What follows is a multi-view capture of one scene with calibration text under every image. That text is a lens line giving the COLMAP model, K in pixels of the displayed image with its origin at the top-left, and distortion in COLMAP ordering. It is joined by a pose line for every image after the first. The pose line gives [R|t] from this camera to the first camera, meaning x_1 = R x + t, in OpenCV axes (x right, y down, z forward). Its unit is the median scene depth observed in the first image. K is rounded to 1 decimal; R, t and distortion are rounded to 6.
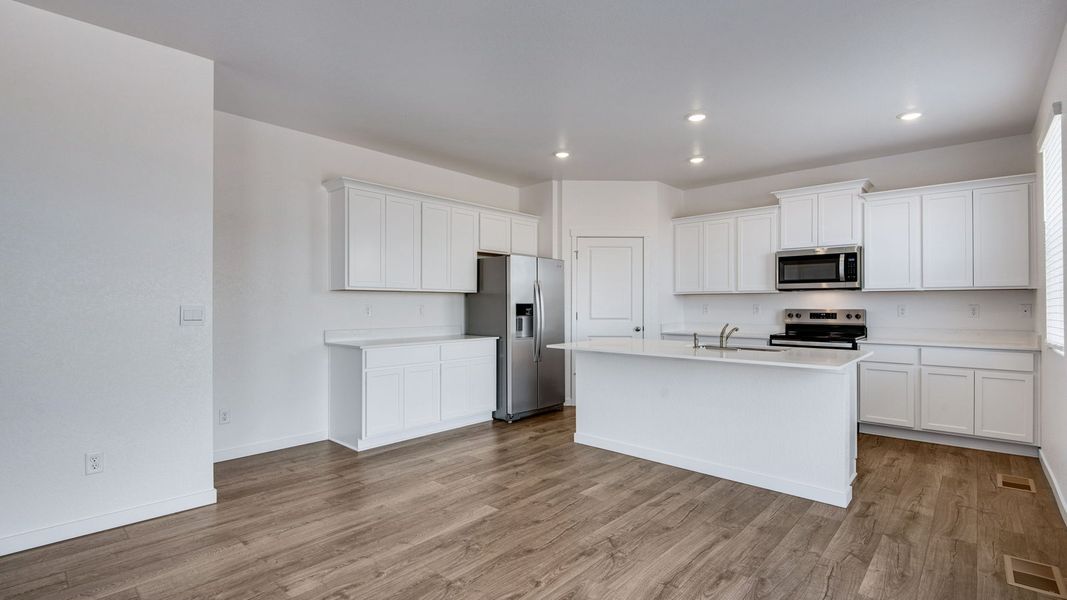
lens RADIAL K [[490.3, 0, 510.4], [0, 490.3, 302.9], [0, 0, 1]] dist [-0.003968, -0.005958]
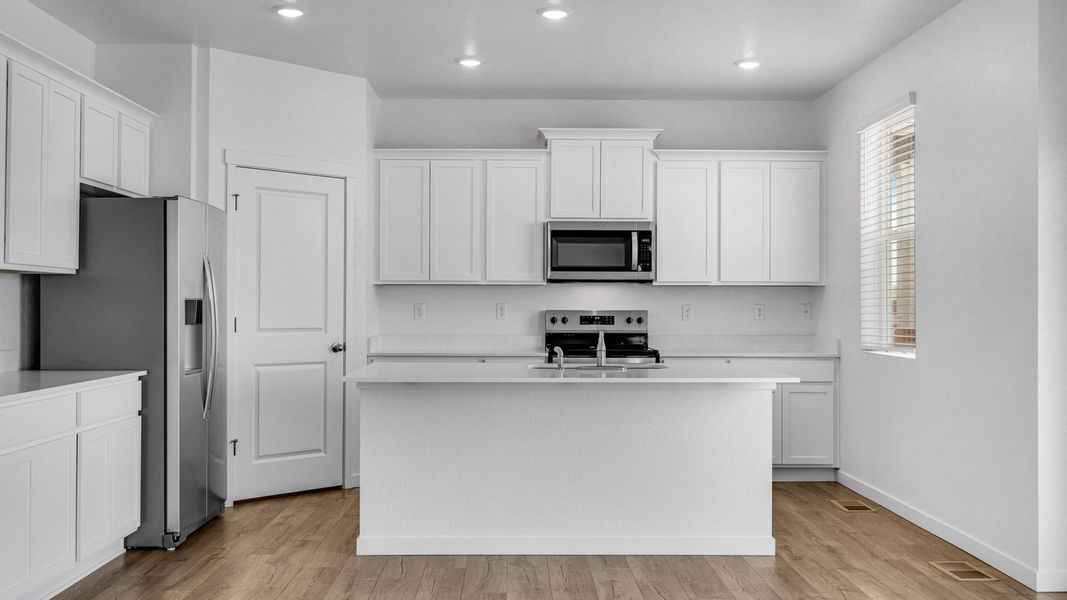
lens RADIAL K [[1074.4, 0, 525.3], [0, 1074.4, 292.9], [0, 0, 1]] dist [0.034013, 0.000000]
pose [[0.703457, 0.010705, 0.710657, -0.536114], [-0.005691, 0.999939, -0.009430, 0.003613], [-0.710715, 0.002590, 0.703476, 0.023334]]
